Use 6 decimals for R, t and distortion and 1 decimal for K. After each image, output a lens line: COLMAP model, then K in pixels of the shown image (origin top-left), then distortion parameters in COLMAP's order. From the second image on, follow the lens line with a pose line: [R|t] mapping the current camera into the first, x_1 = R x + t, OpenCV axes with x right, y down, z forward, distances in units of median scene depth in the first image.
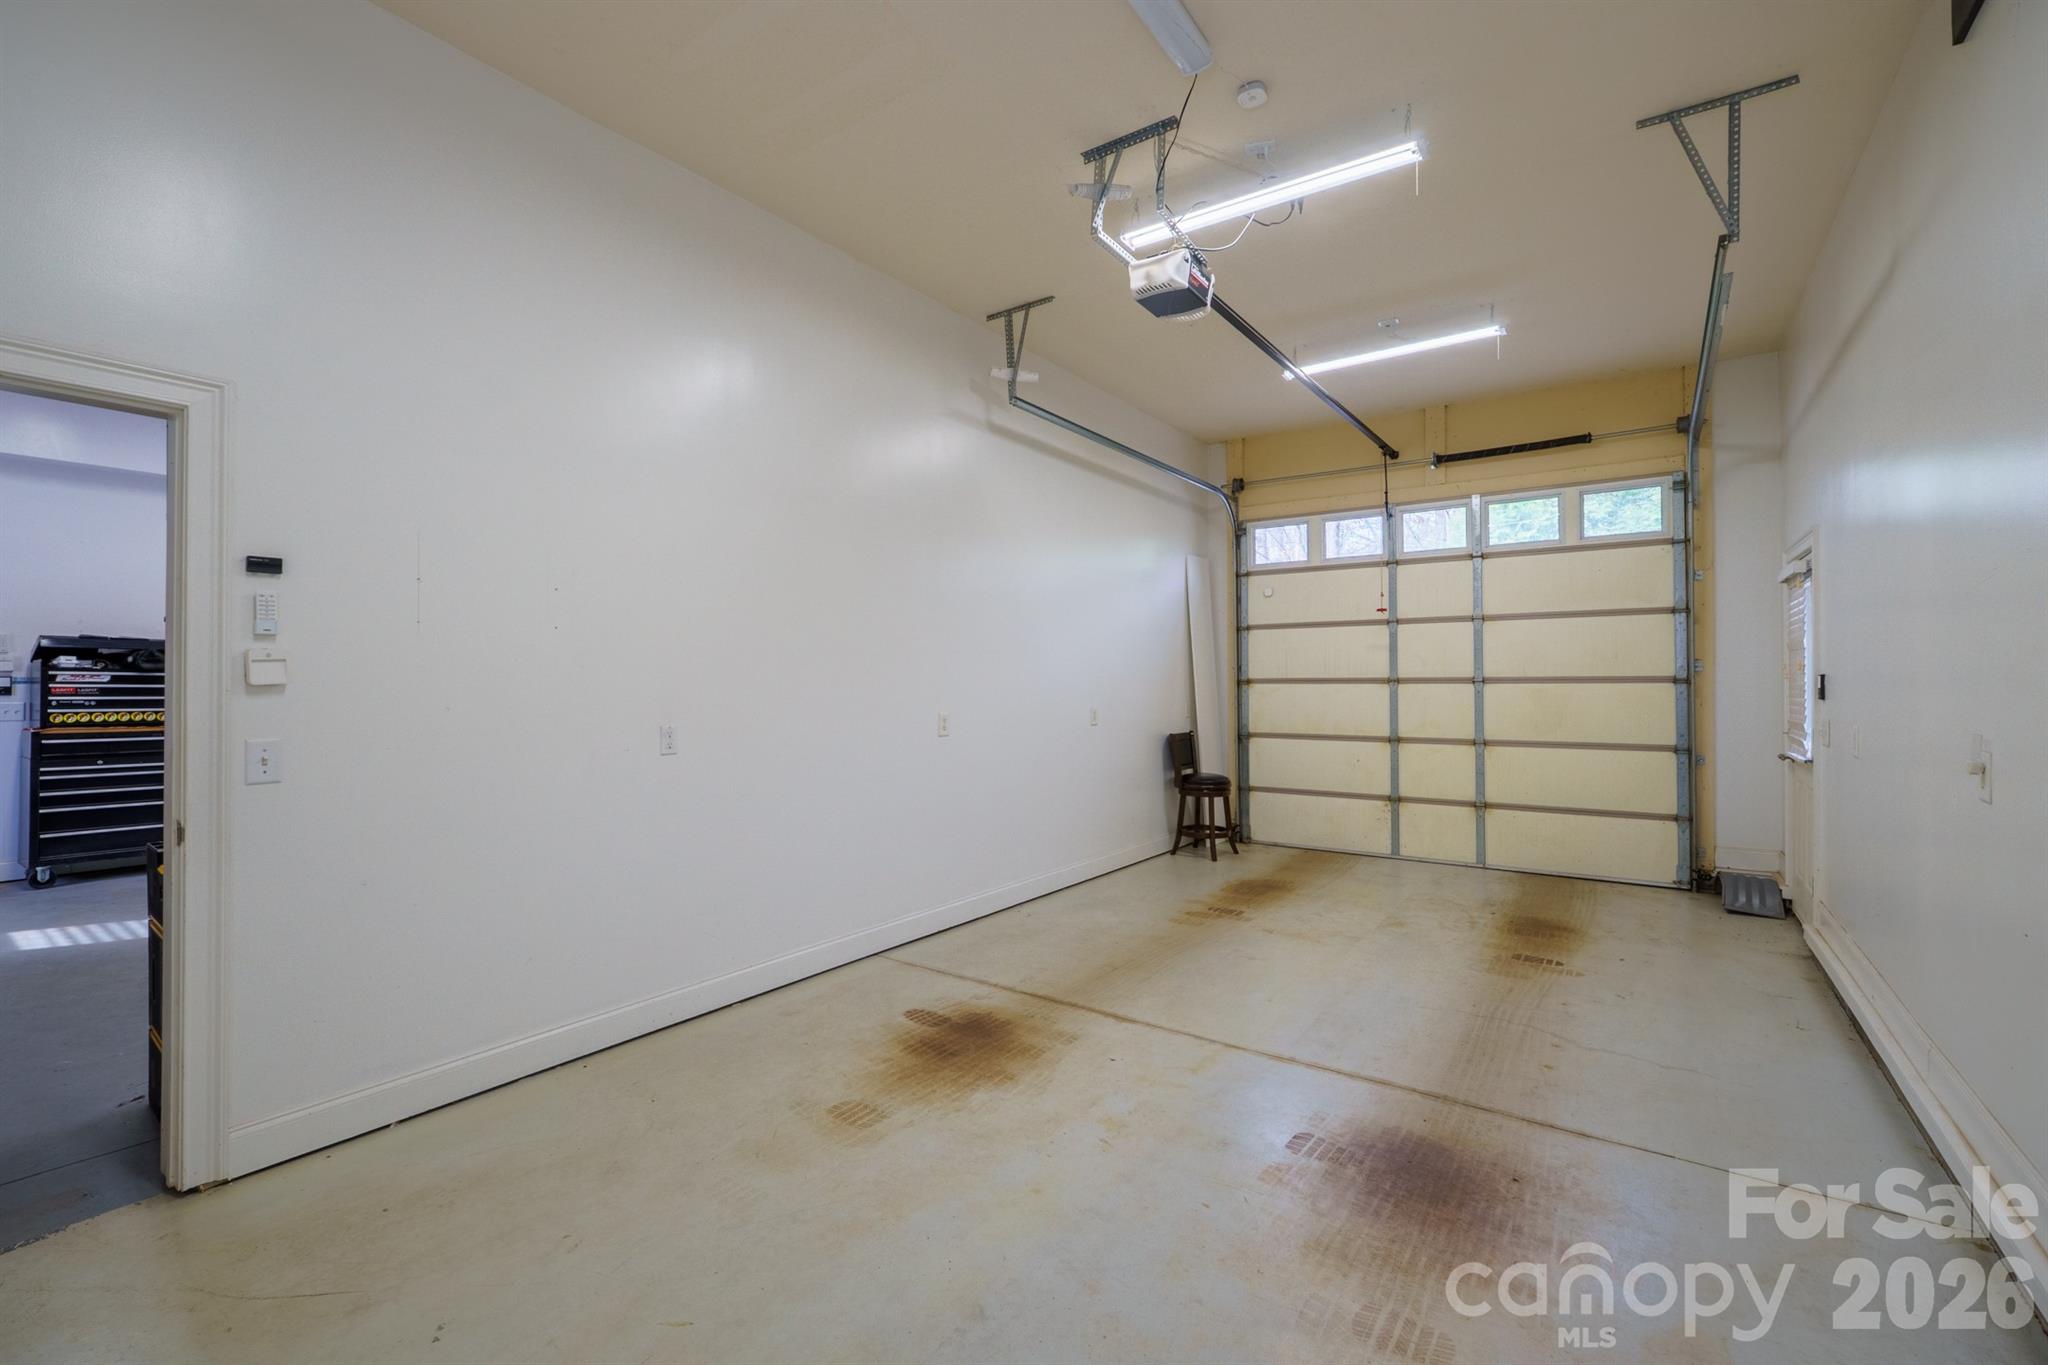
lens RADIAL K [[876.8, 0, 1024.0], [0, 876.8, 682.5], [0, 0, 1]] dist [-0.007115, -0.000192]
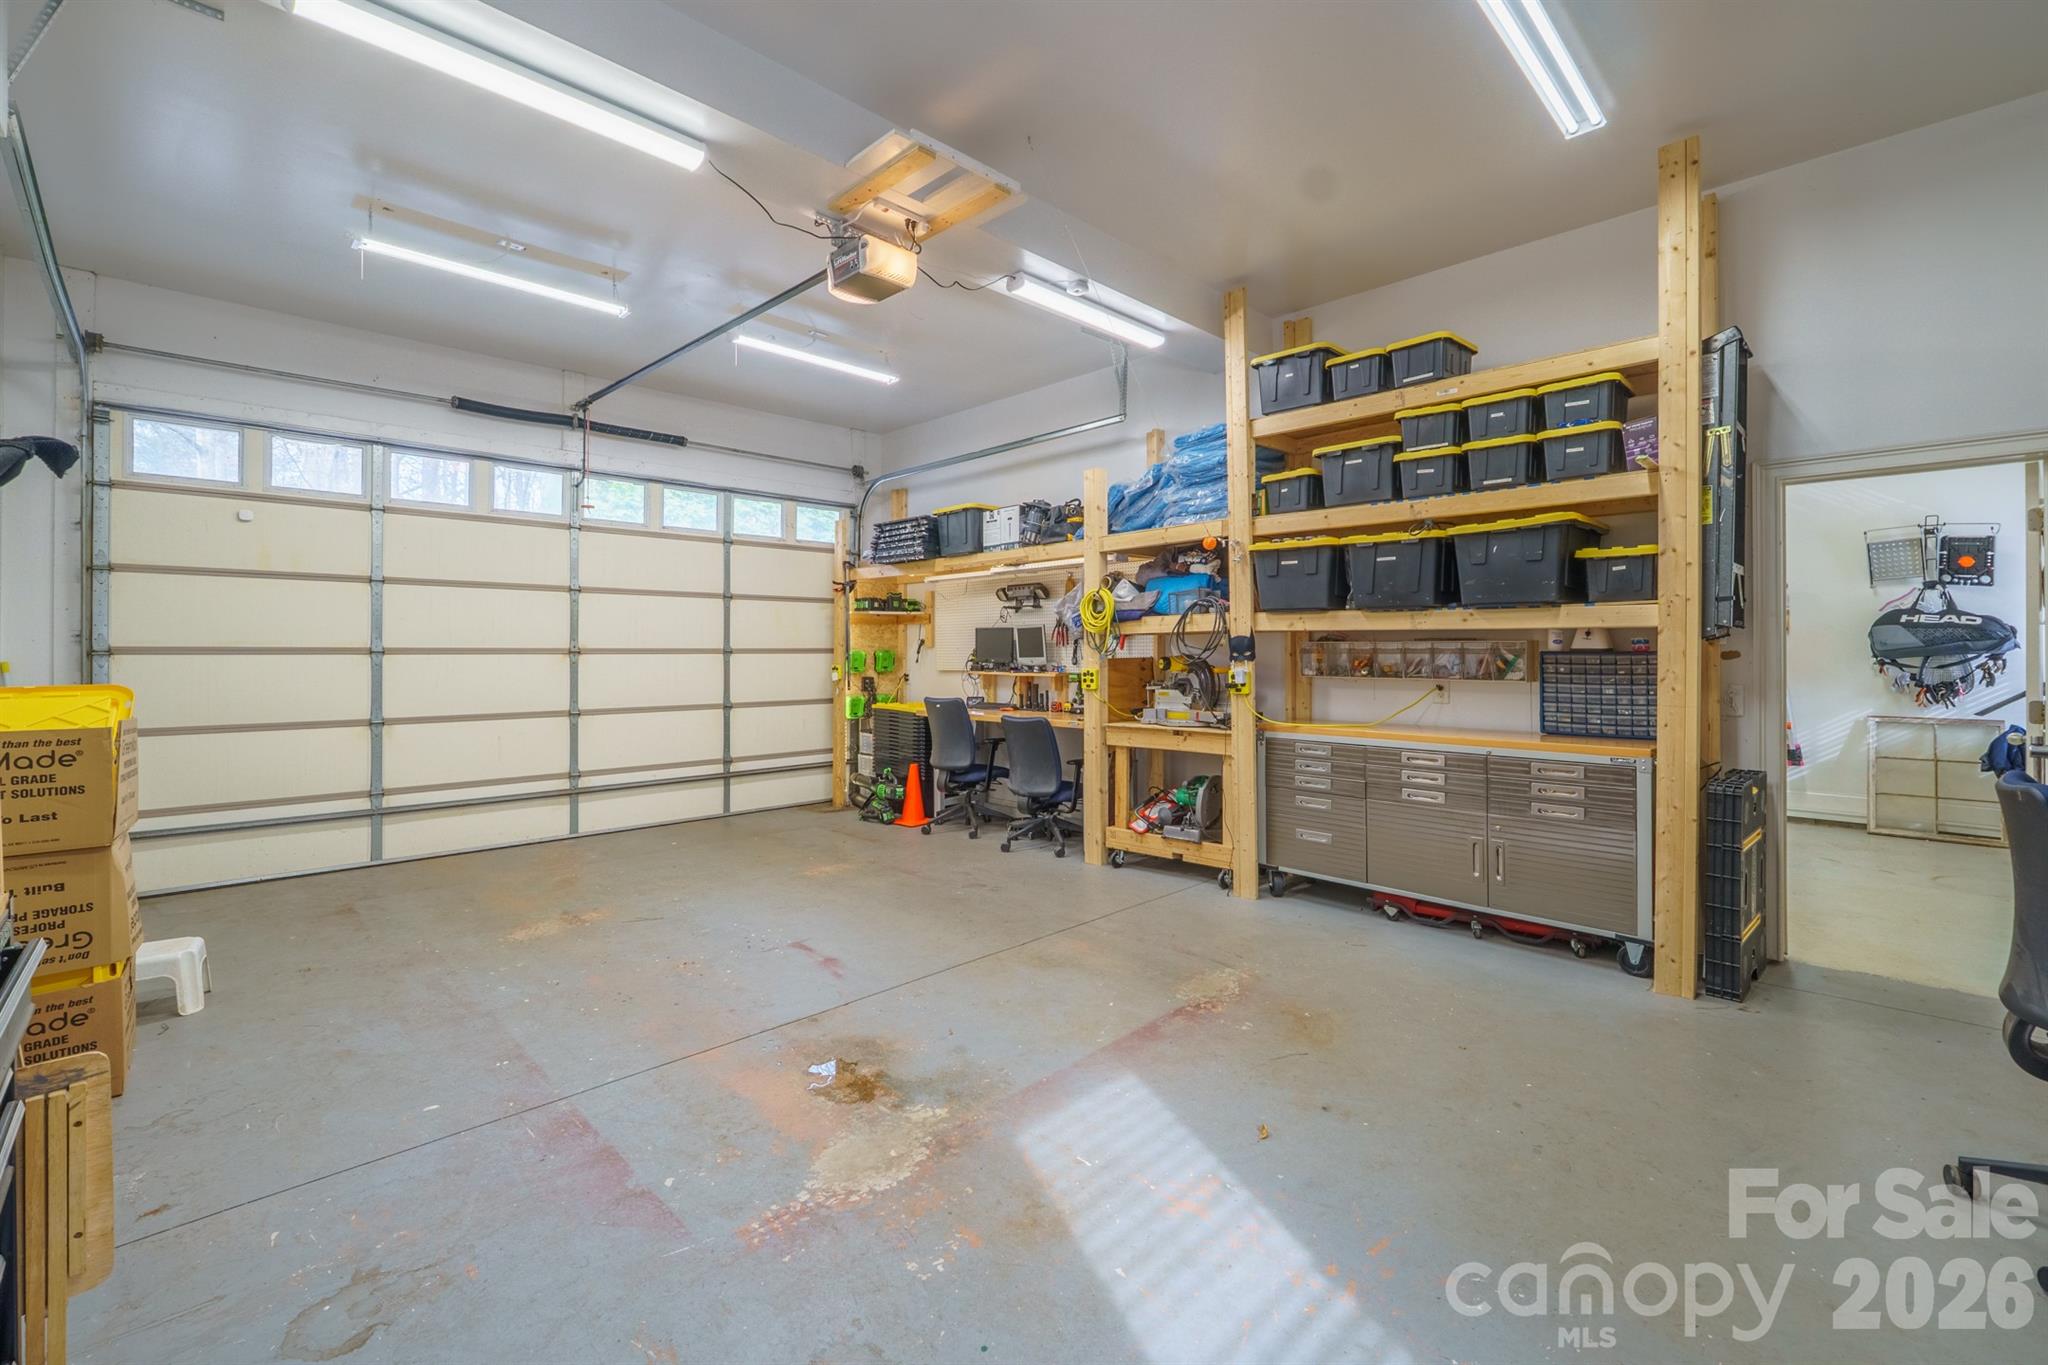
lens RADIAL K [[876.8, 0, 1024.0], [0, 876.8, 682.5], [0, 0, 1]] dist [-0.007115, -0.000192]
pose [[0.166802, -0.033902, 0.985407, -0.383345], [-0.004686, 0.999370, 0.035175, -0.004844], [-0.985979, -0.010485, 0.166538, 0.325660]]
